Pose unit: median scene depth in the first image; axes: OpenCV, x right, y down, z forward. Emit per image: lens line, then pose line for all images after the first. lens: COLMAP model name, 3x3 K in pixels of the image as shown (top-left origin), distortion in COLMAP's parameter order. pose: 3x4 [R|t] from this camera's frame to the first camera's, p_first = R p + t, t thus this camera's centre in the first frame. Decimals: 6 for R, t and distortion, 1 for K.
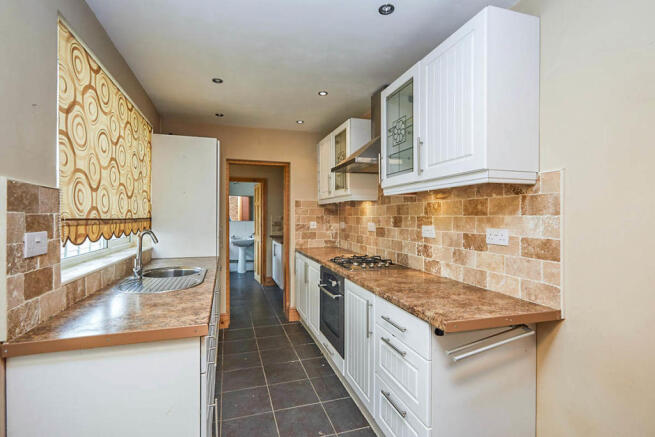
lens RADIAL K [[313.8, 0, 327.5], [0, 313.8, 218.5], [0, 0, 1]] dist [-0.000355, -0.000051]
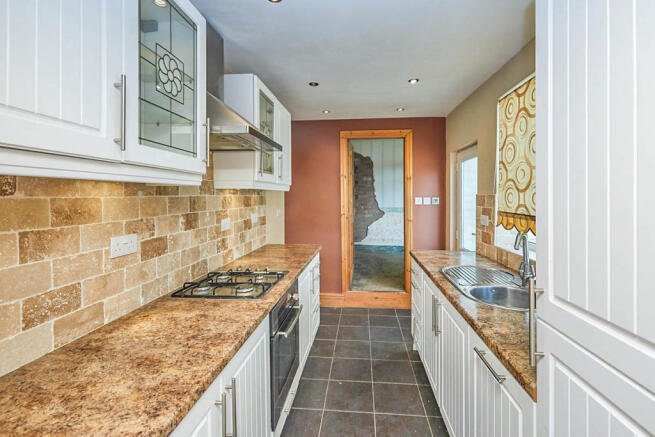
lens RADIAL K [[307.7, 0, 328.5], [0, 307.7, 194.8], [0, 0, 1]] dist [0.000176, 0.000010]
pose [[-0.917066, -0.000828, 0.398735, -0.425975], [0.000976, 0.999990, 0.004321, -0.065490], [-0.398734, 0.004352, -0.917056, 1.947742]]
